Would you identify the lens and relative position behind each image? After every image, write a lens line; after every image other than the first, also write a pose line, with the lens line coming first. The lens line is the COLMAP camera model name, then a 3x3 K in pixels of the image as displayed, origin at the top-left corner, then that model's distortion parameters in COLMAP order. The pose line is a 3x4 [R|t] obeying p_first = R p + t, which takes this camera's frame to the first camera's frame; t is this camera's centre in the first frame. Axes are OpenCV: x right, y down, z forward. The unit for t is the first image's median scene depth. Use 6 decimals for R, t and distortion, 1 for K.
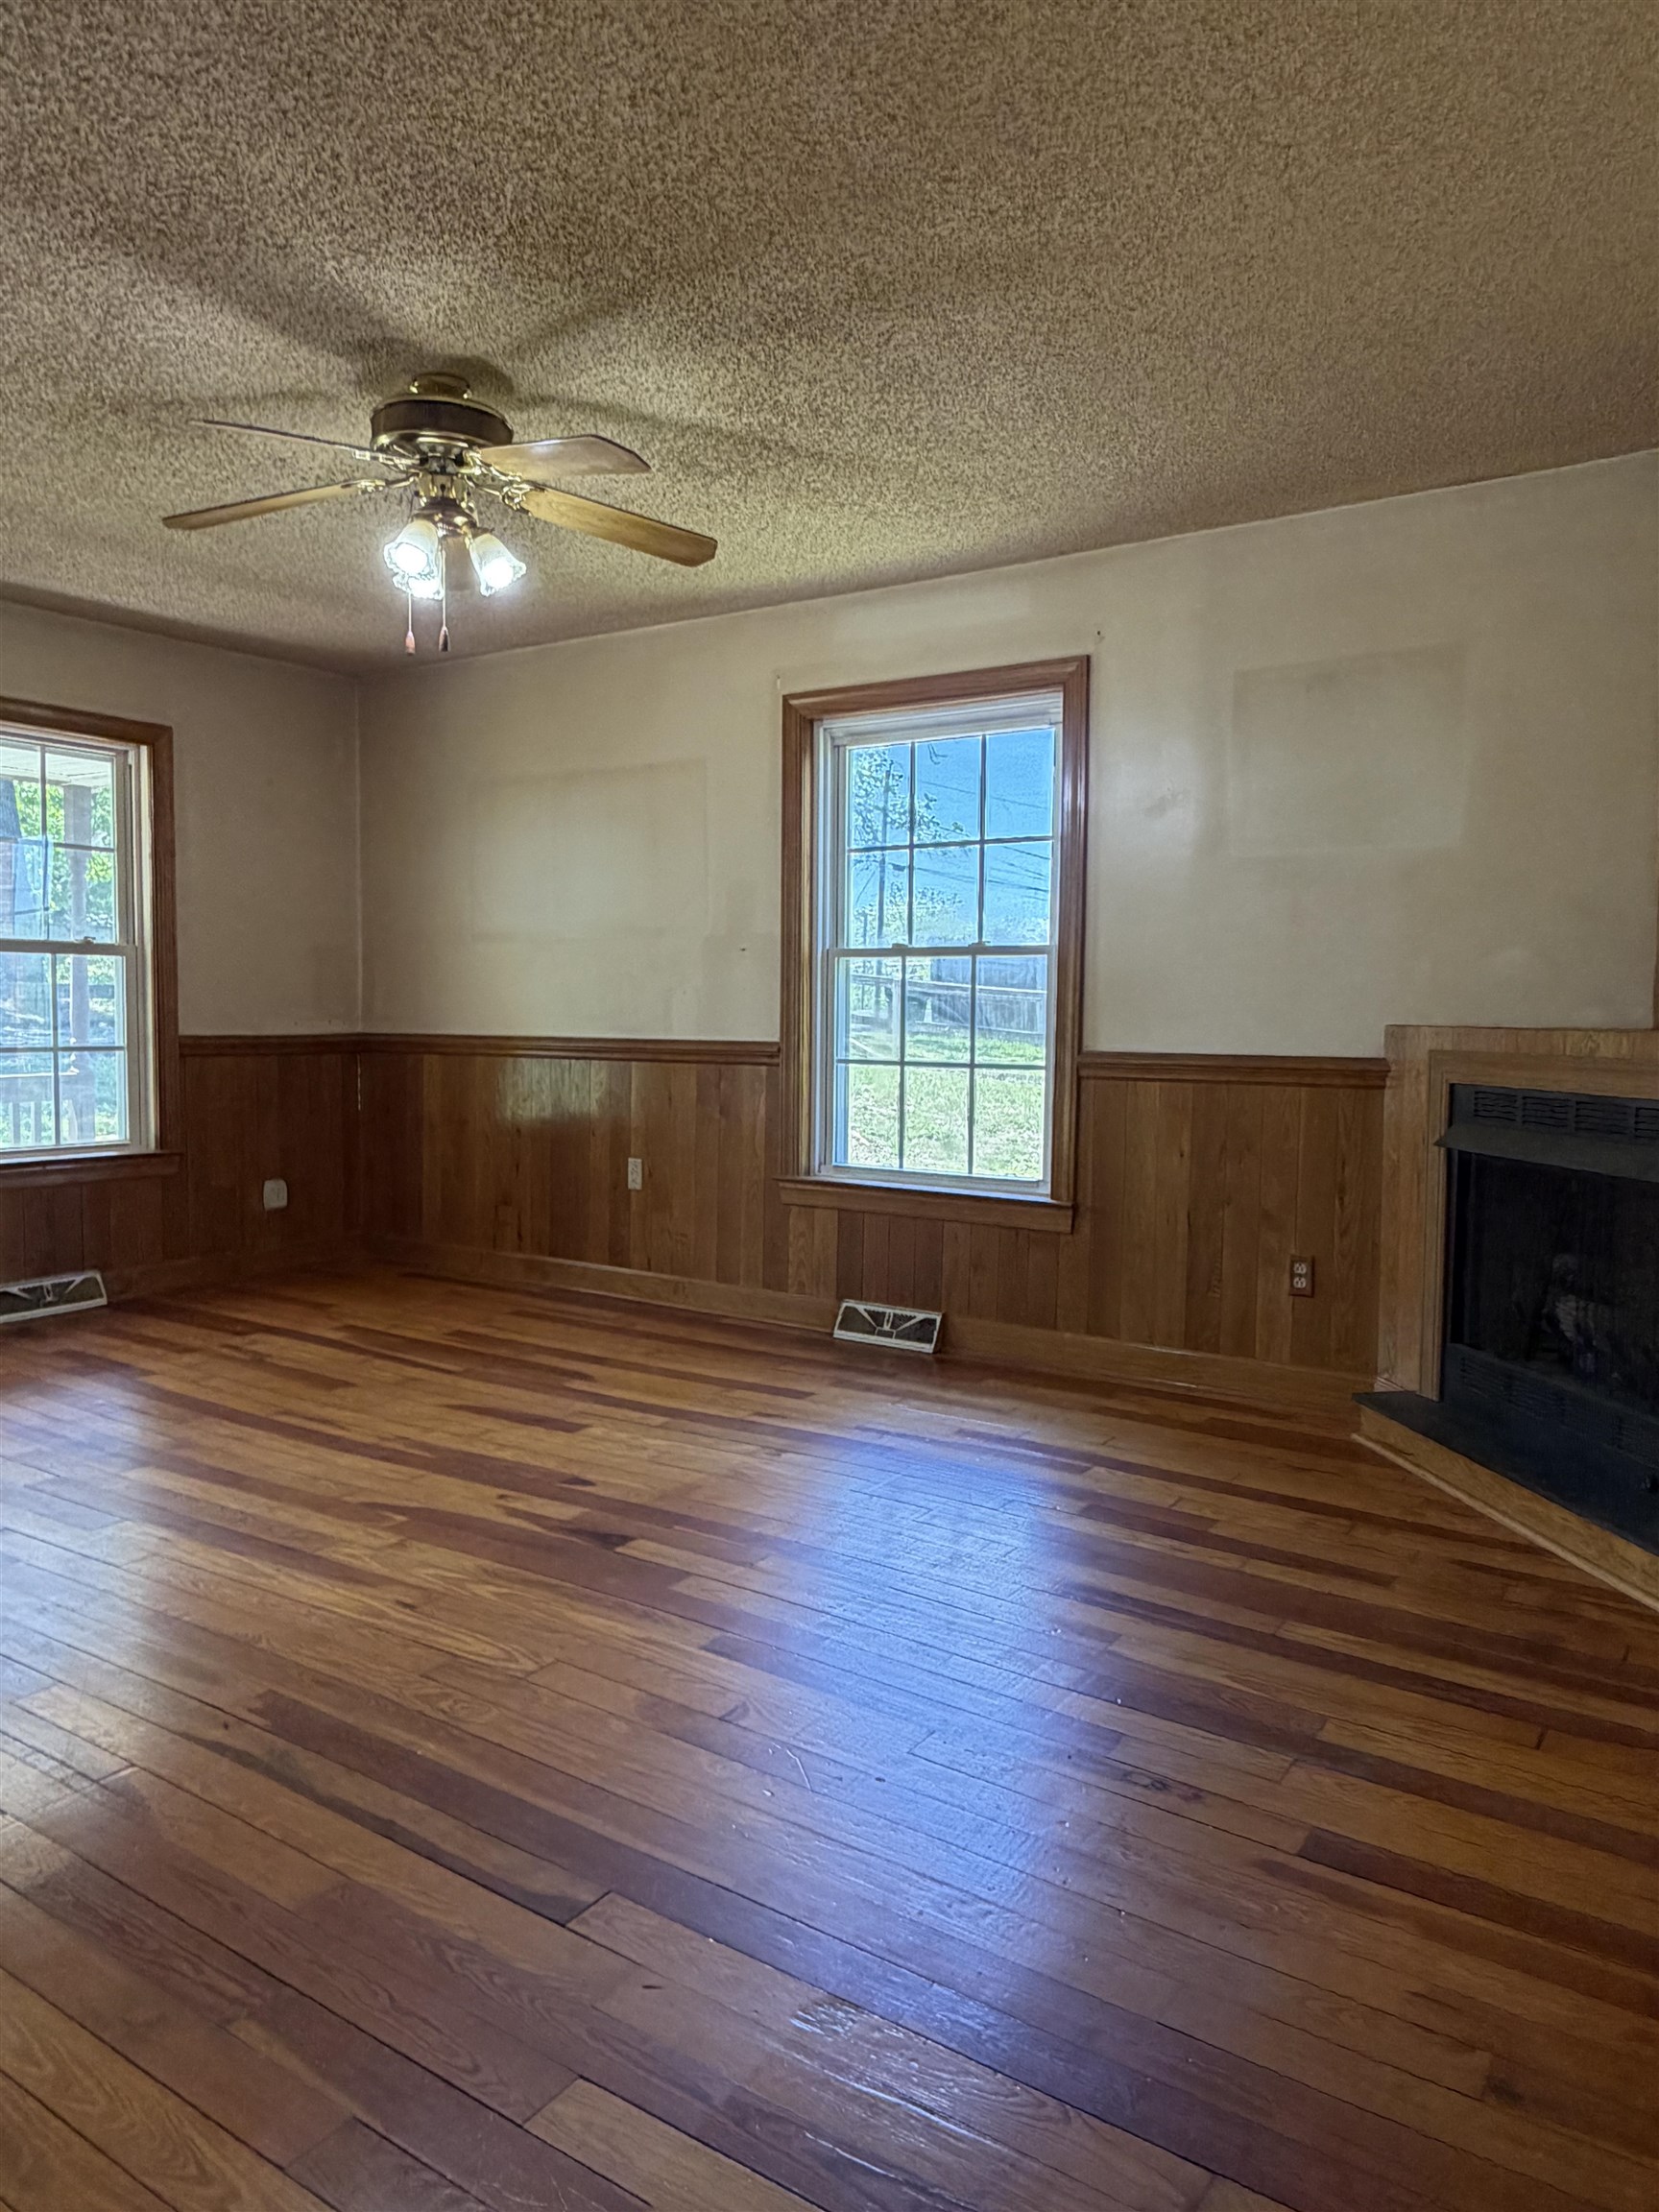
lens RADIAL K [[1466.5, 0, 835.1], [0, 1466.5, 1099.1], [0, 0, 1]] dist [0.003569, -0.001145]
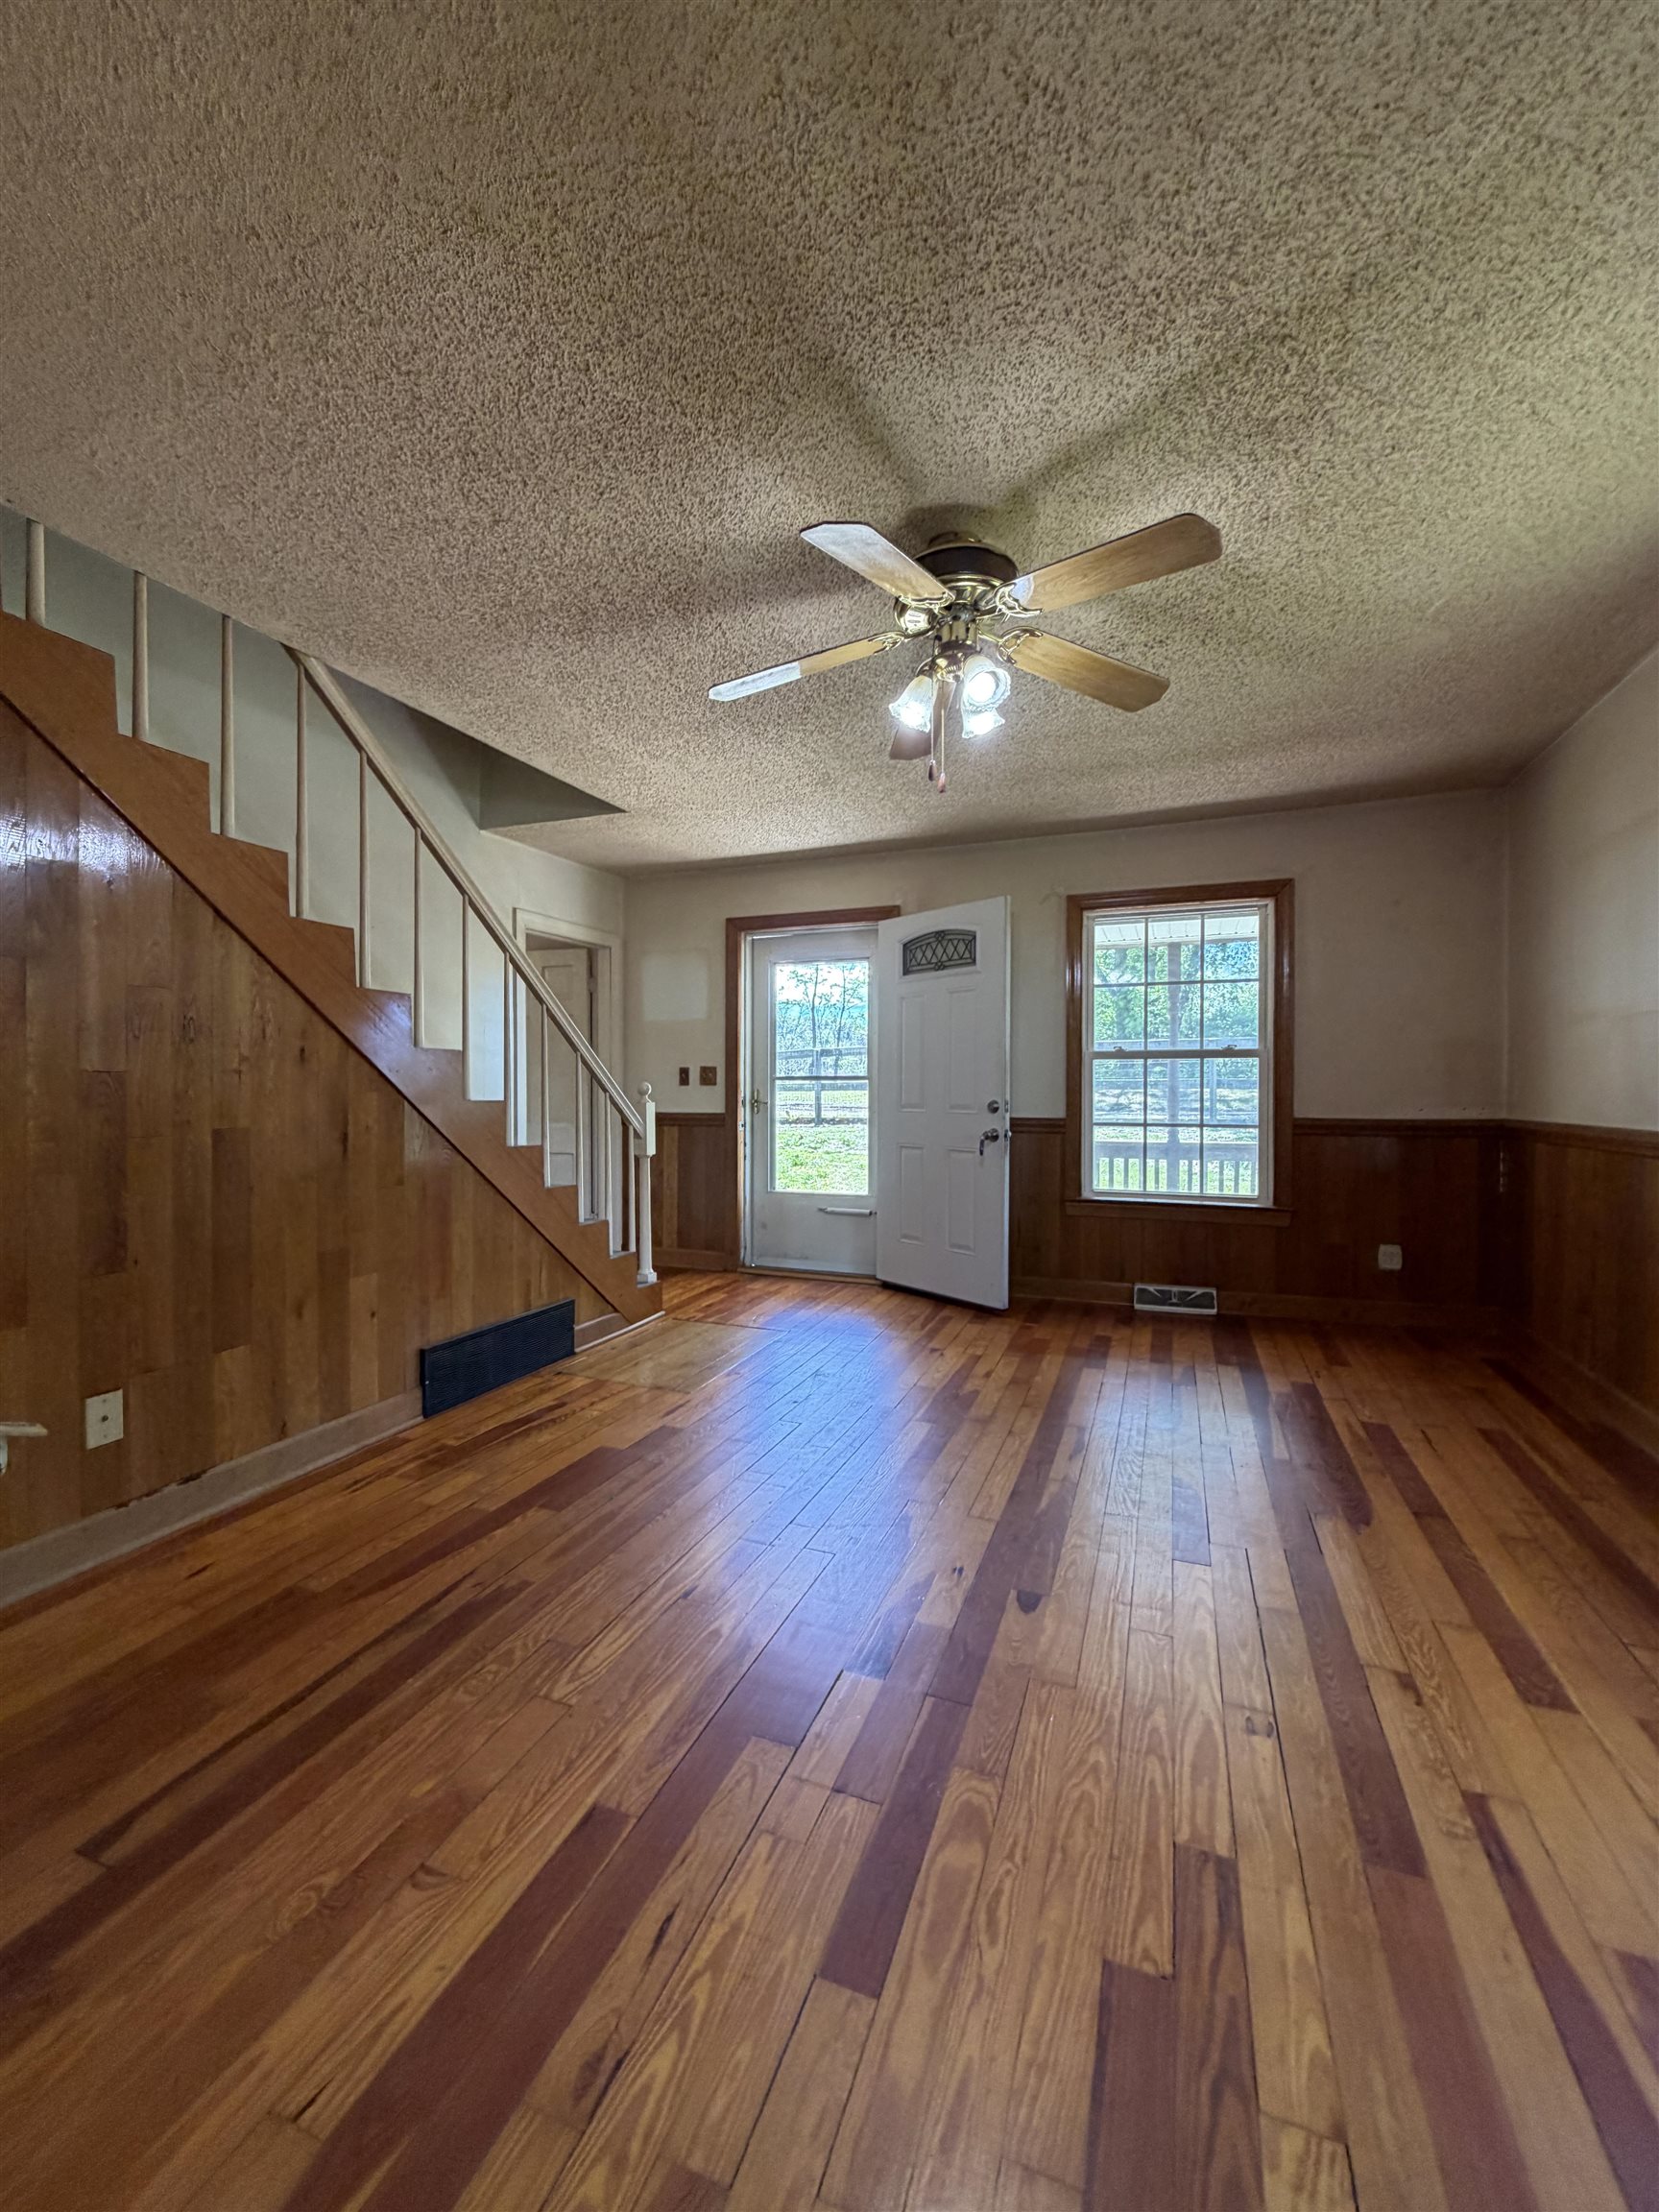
lens RADIAL K [[881.6, 0, 831.2], [0, 881.6, 1099.1], [0, 0, 1]] dist [0.001270, -0.000569]
pose [[0.220924, 0.001140, -0.975290, 0.284515], [-0.056190, 0.998353, -0.011562, -0.038652], [0.973671, 0.057356, 0.220624, 0.599581]]
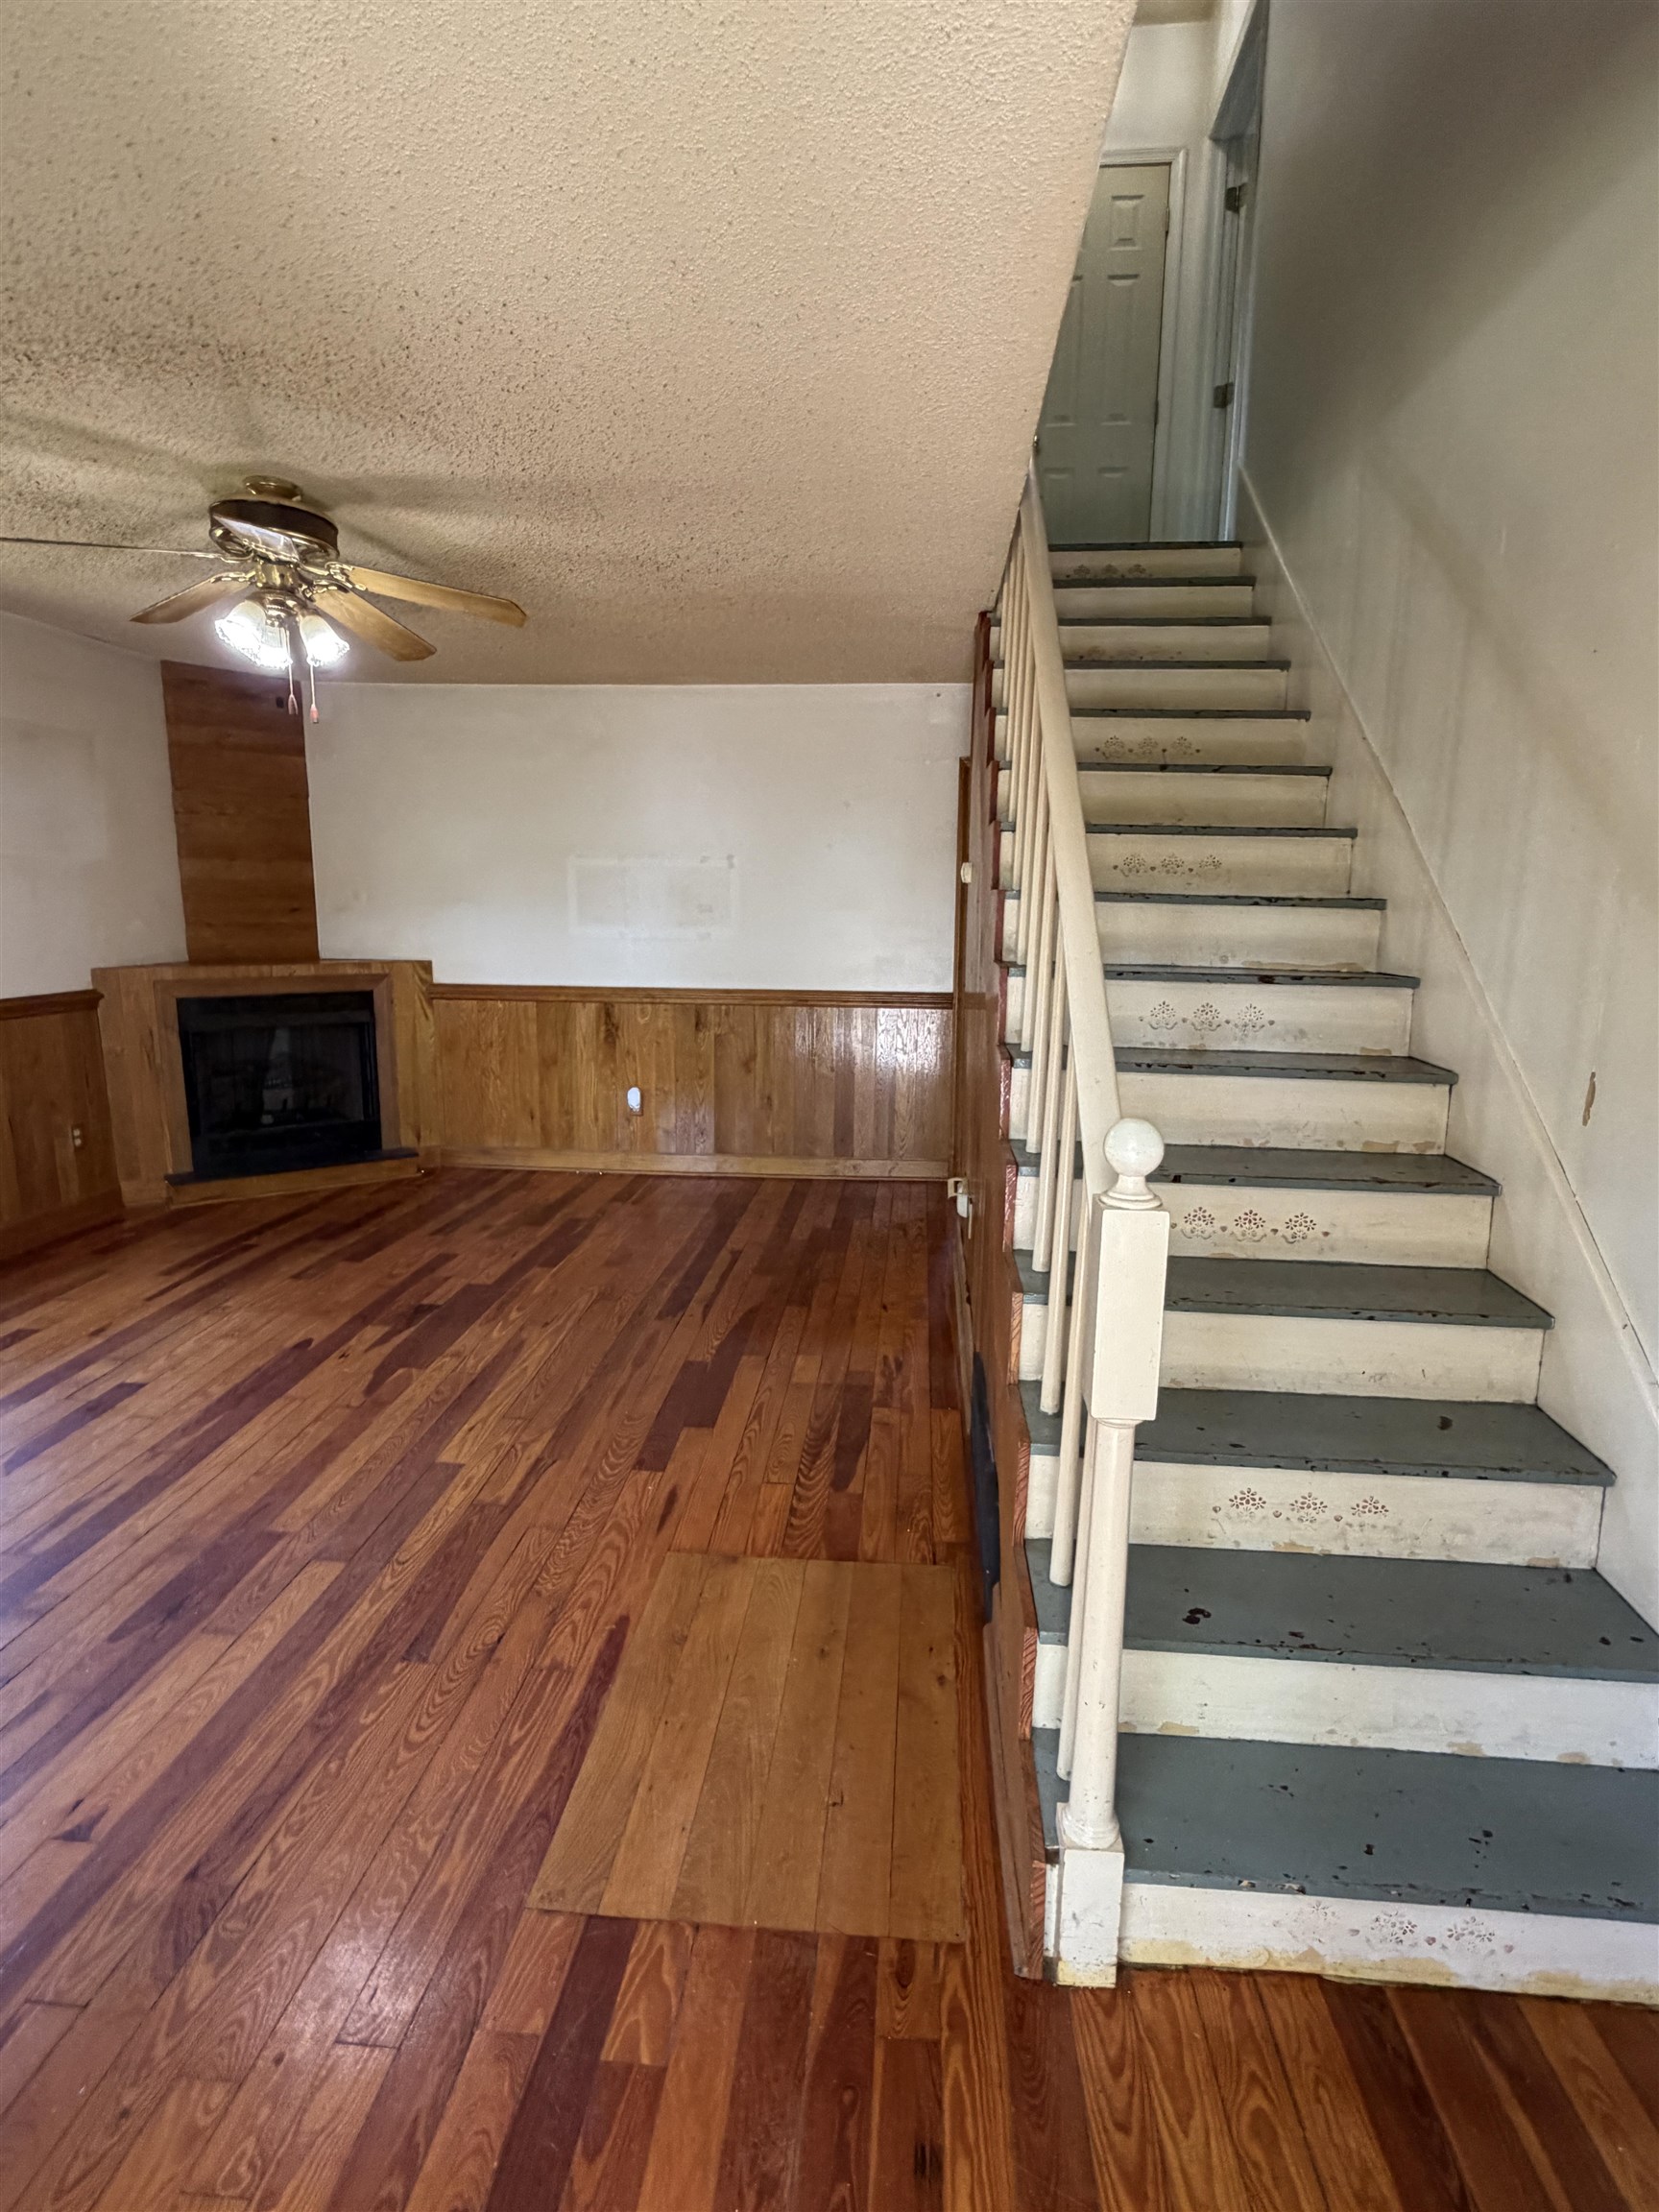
lens RADIAL K [[1111.7, 0, 825.2], [0, 1111.7, 1100.0], [0, 0, 1]] dist [0.001455, 0.000427]
pose [[-0.480359, -0.170408, 0.860358, -1.031788], [0.033723, 0.976630, 0.212266, -0.134991], [-0.876423, 0.130978, -0.463386, 0.837424]]
